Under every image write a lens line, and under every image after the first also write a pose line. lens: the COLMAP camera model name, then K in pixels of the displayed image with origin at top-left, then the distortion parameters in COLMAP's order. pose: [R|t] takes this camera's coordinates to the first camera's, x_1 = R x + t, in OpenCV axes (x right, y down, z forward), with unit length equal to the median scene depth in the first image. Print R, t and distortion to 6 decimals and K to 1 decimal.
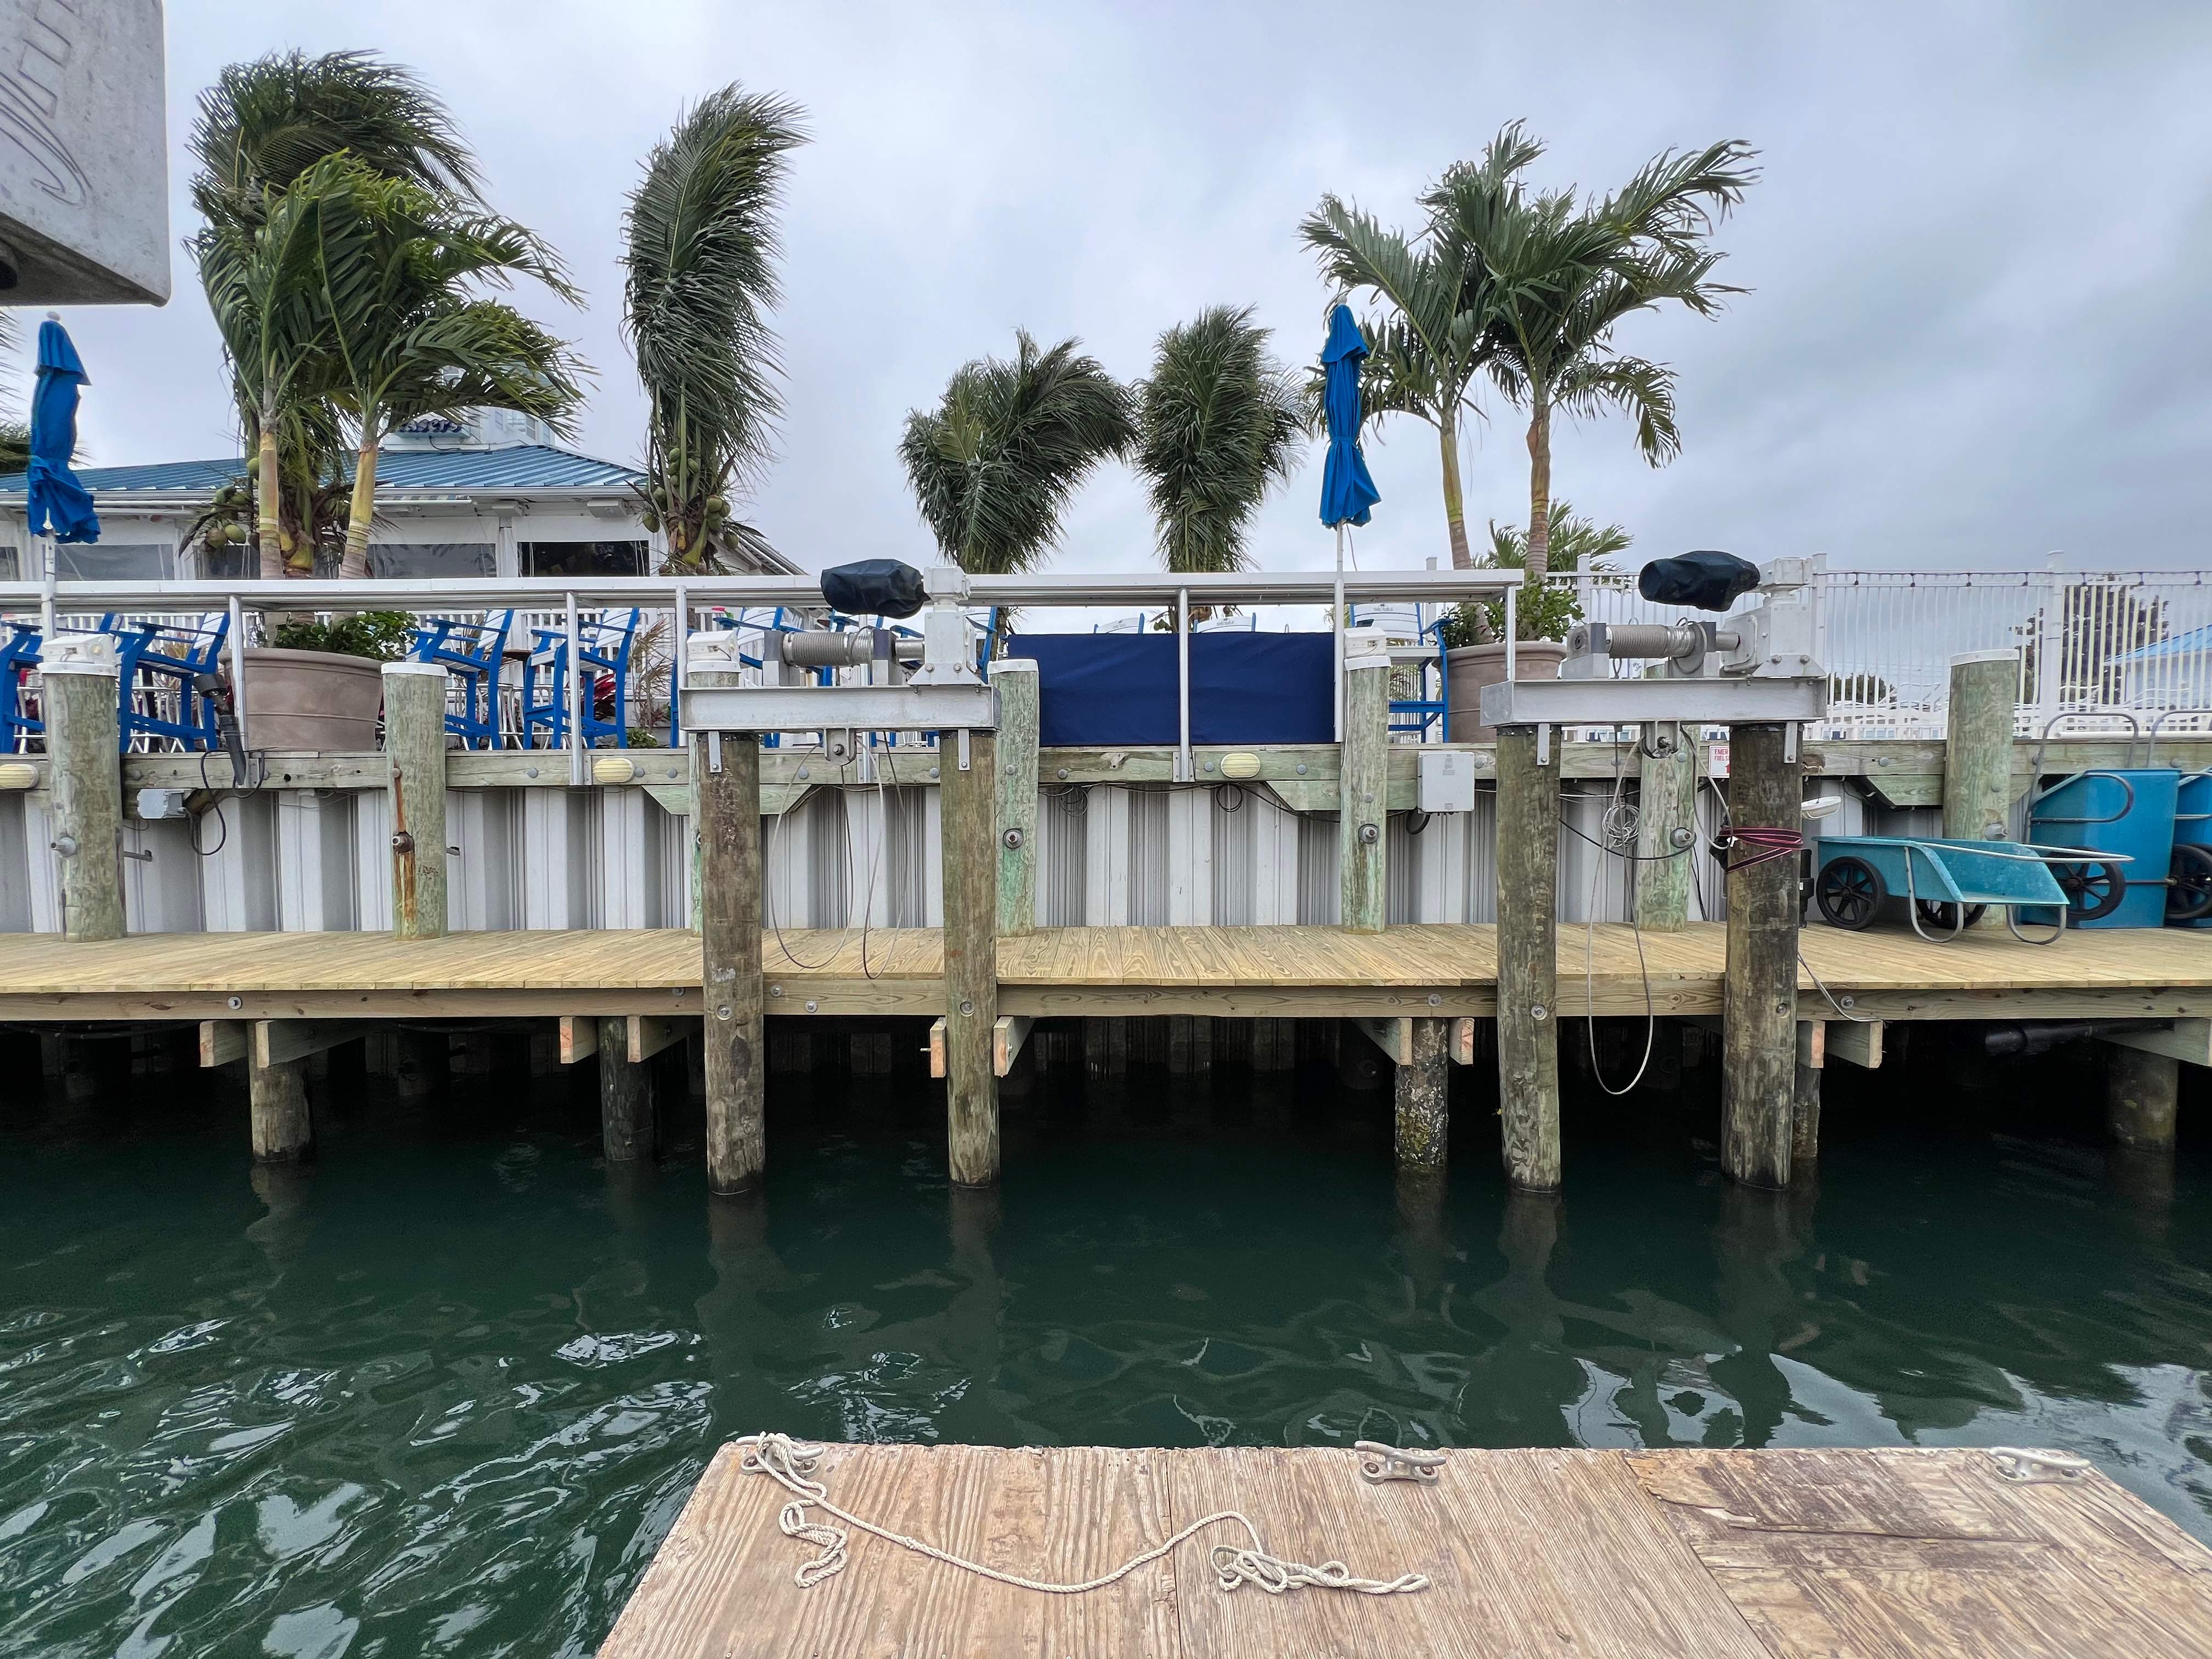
lens RADIAL K [[890.7, 0, 1106.0], [0, 890.7, 829.5], [0, 0, 1]] dist [0.000332, -0.000048]
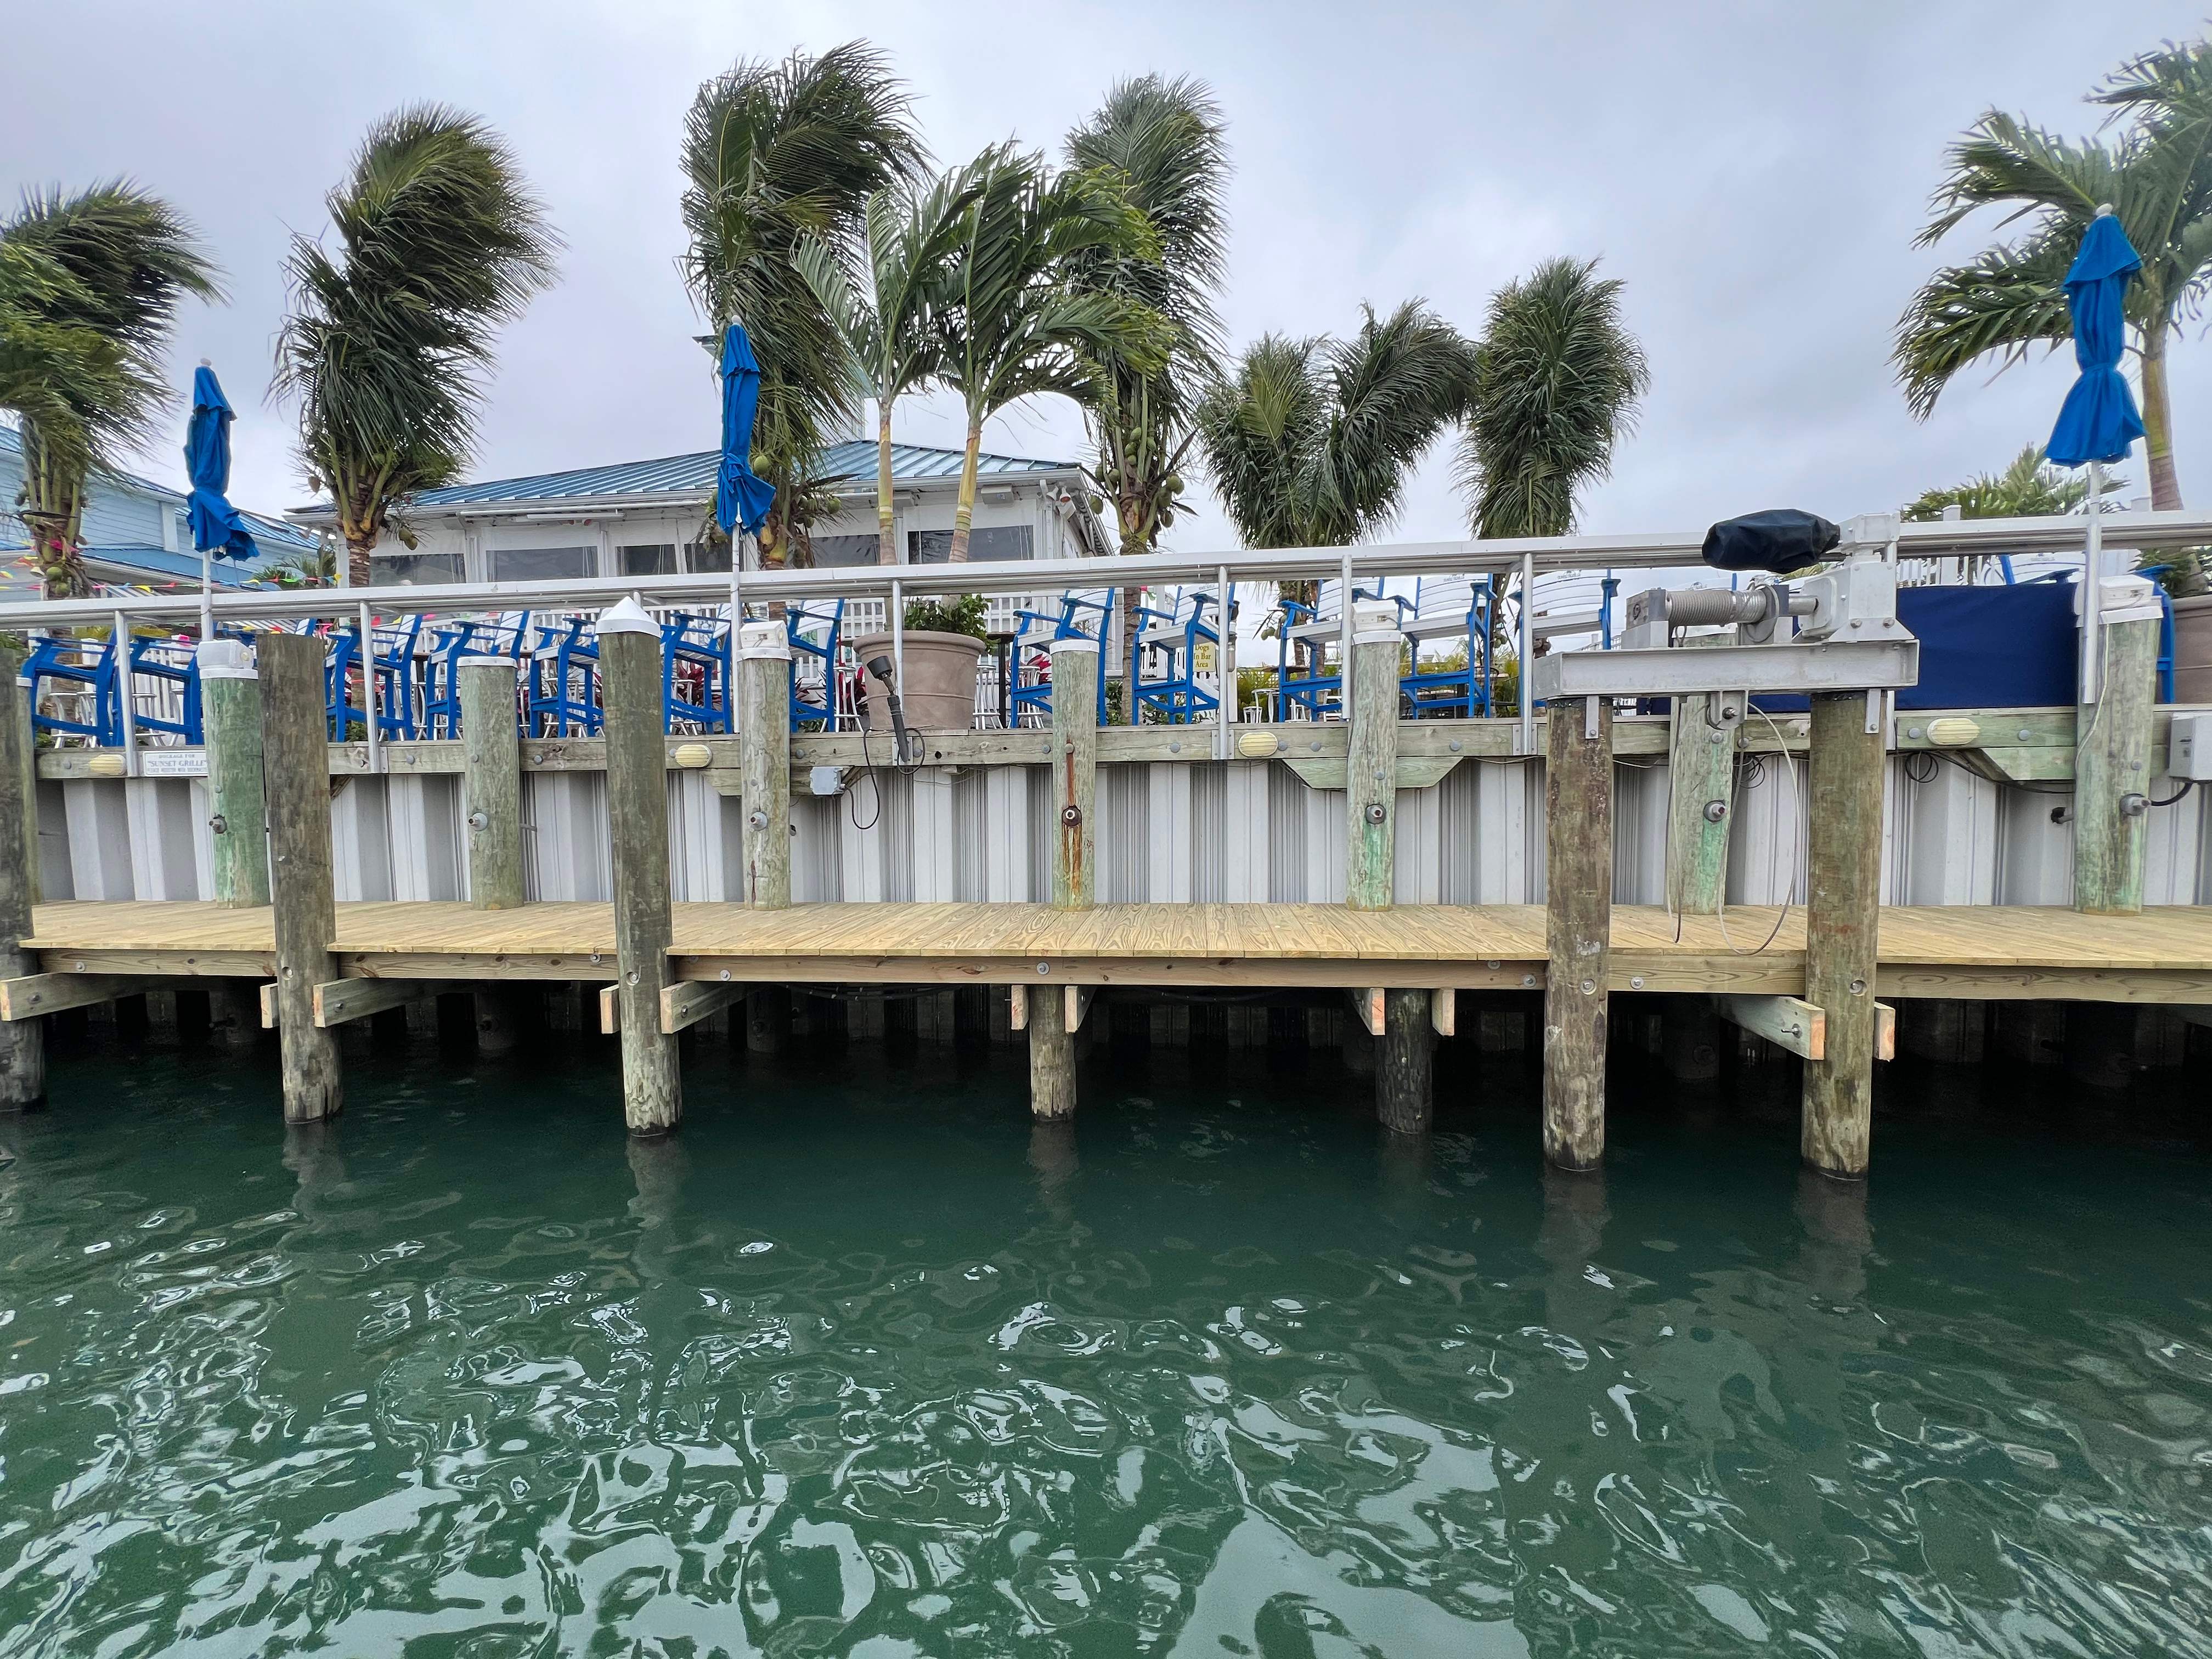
lens RADIAL K [[871.4, 0, 1106.0], [0, 871.4, 829.5], [0, 0, 1]] dist [0.001629, 0.000529]
pose [[0.994198, -0.000445, -0.107562, -0.613376], [0.003087, 0.999697, 0.024402, 0.005247], [0.107518, -0.024592, 0.993899, -0.000998]]
